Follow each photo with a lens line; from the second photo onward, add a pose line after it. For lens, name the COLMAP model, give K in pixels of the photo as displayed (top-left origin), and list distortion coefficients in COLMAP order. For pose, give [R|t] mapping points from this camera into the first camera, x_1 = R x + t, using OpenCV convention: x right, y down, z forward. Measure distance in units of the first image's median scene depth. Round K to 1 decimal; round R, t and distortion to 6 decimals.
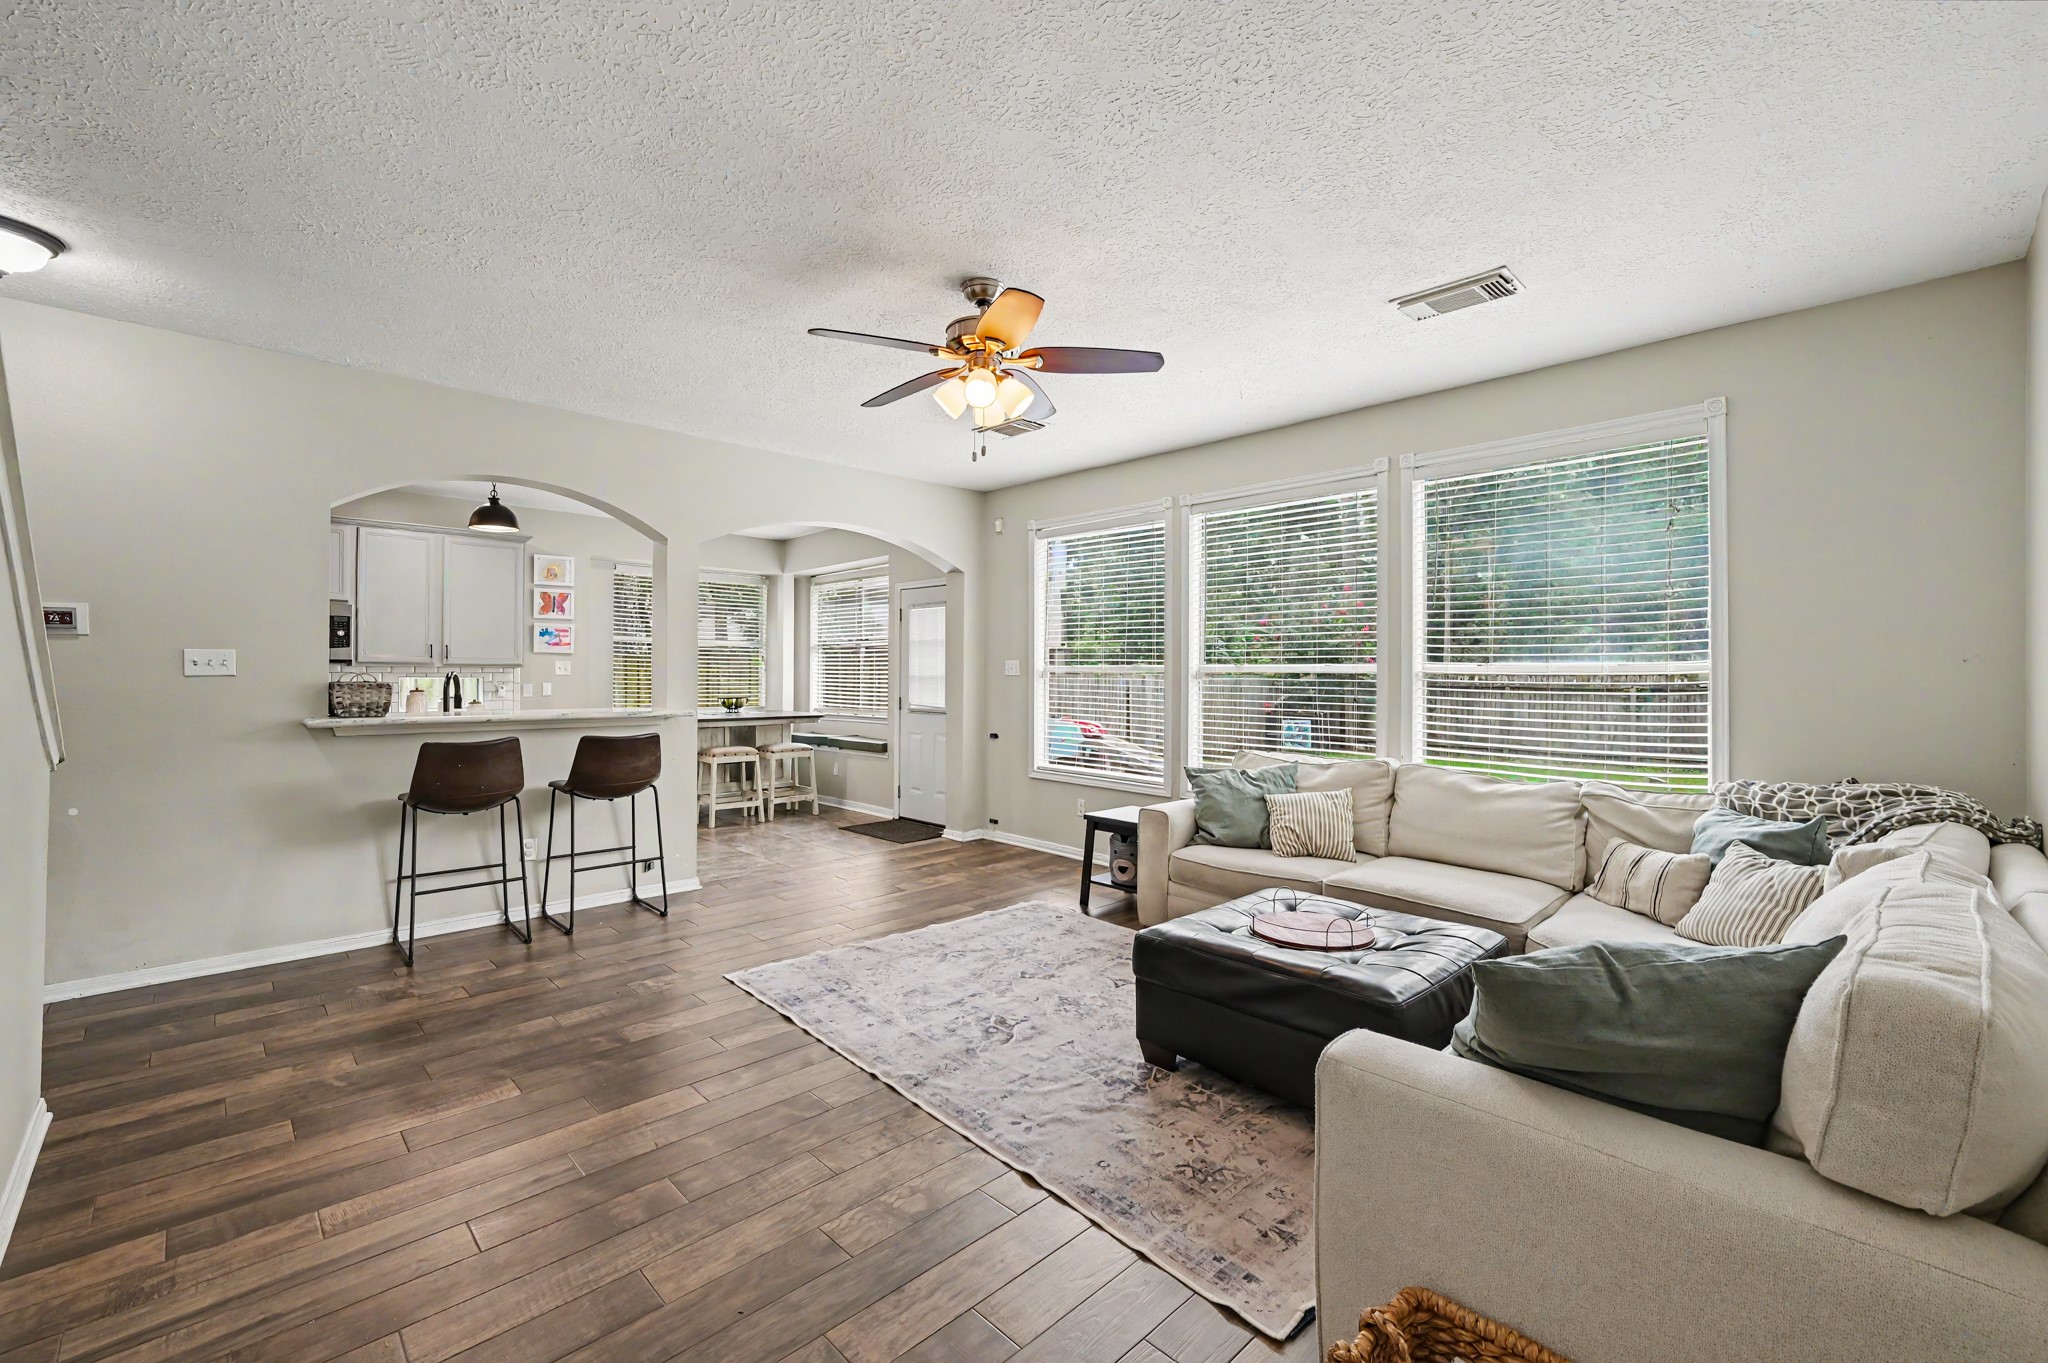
lens RADIAL K [[853.0, 0, 1022.6], [0, 853.0, 675.1], [0, 0, 1]] dist [0.001314, -0.000010]
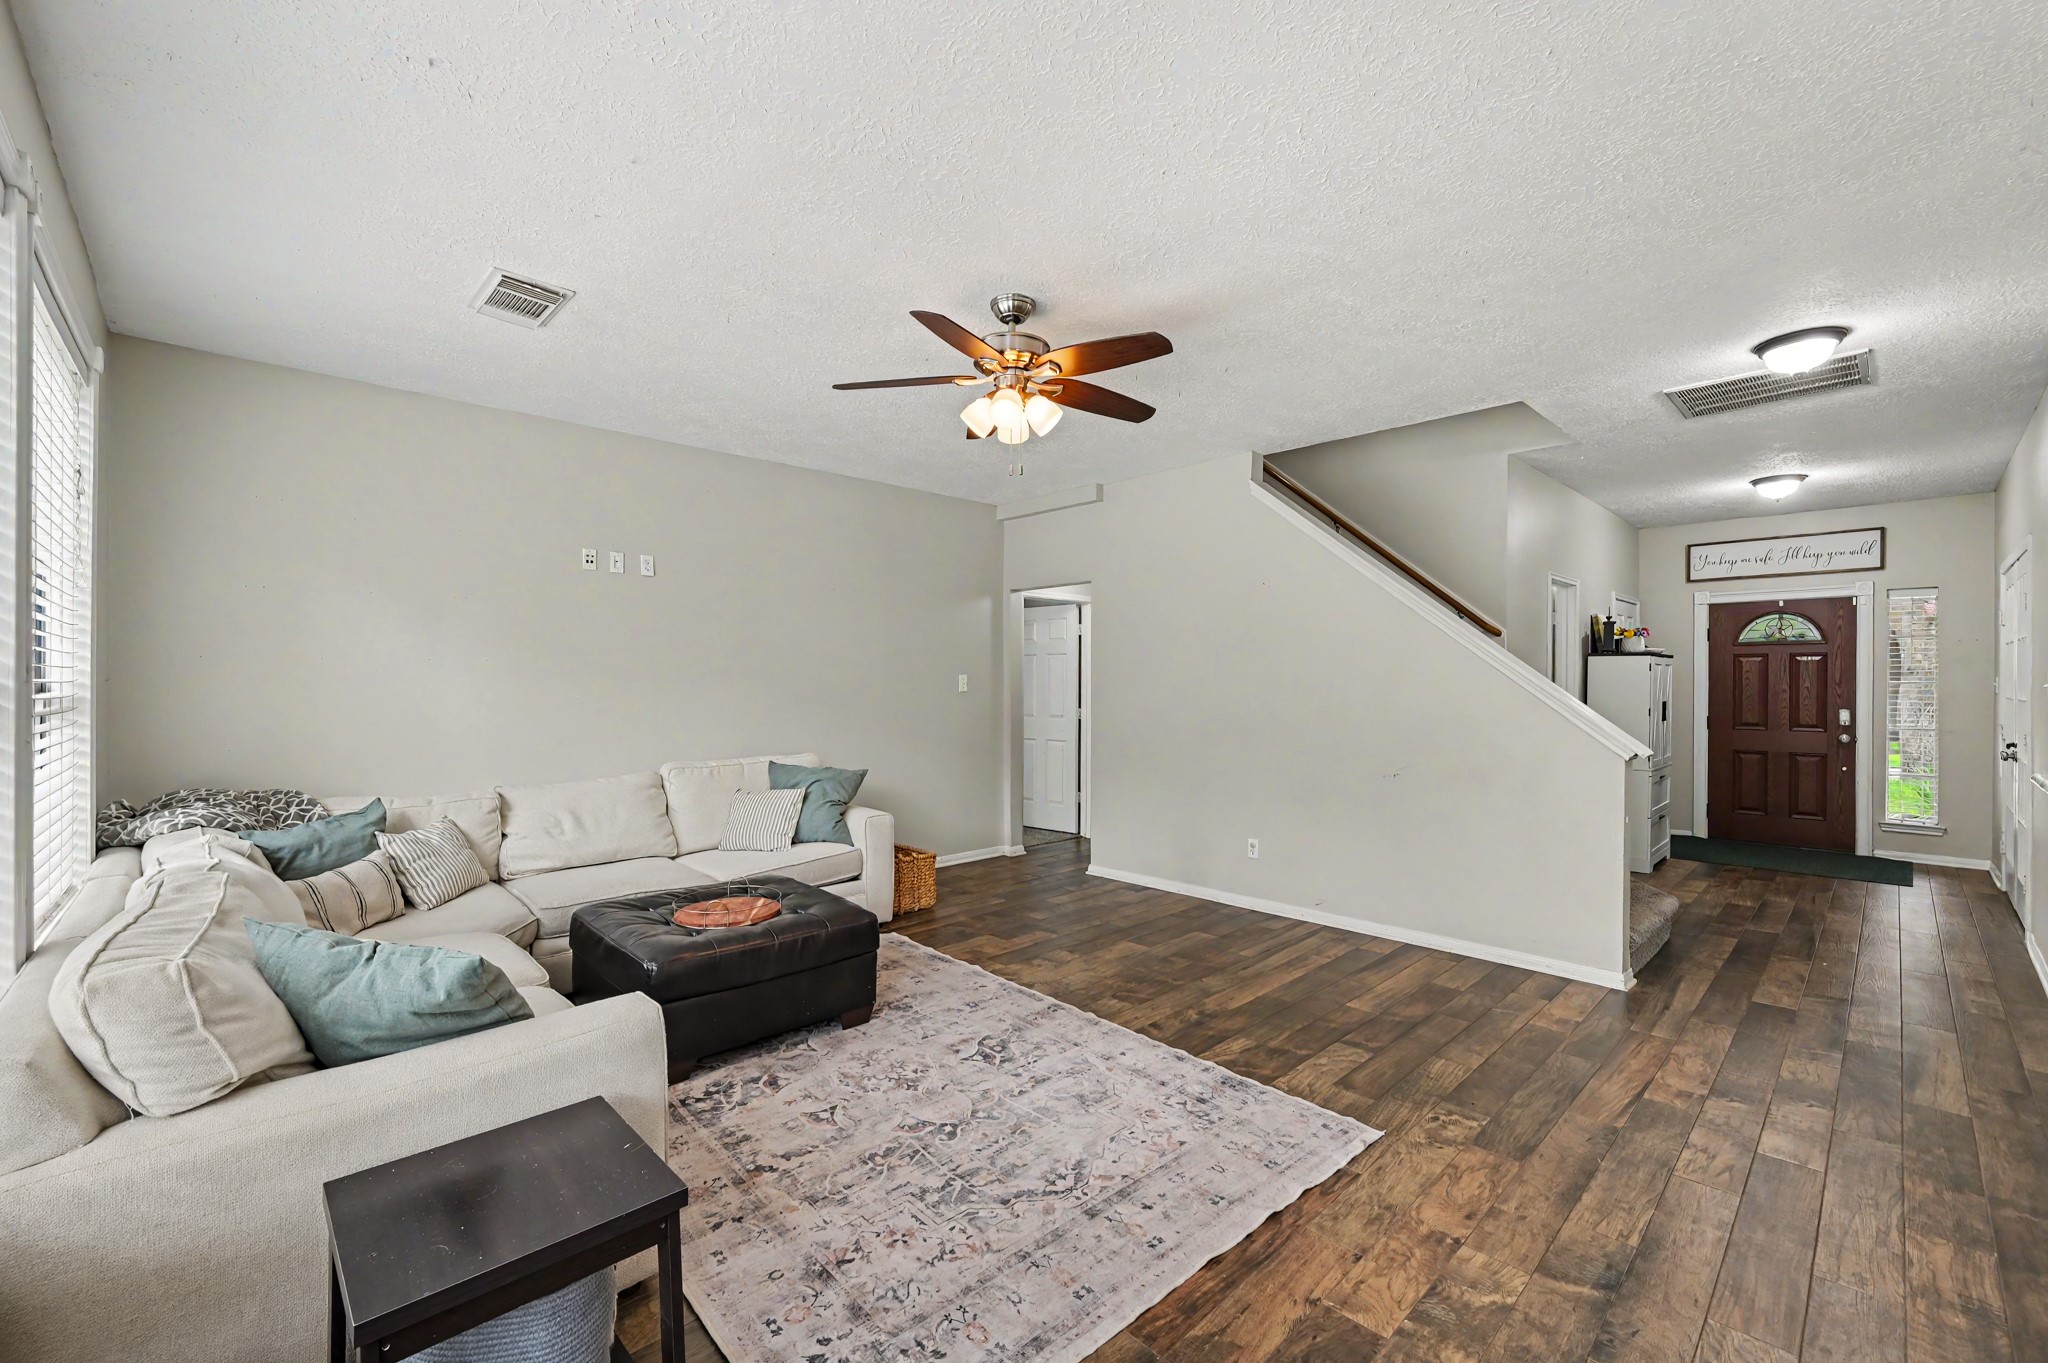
lens RADIAL K [[853.0, 0, 1023.1], [0, 853.0, 683.2], [0, 0, 1]] dist [0.001314, -0.000010]
pose [[-0.999979, -0.002008, 0.006087, -0.056782], [-0.001980, 0.999988, 0.004506, -0.016310], [-0.006096, 0.004494, -0.999971, 1.619912]]
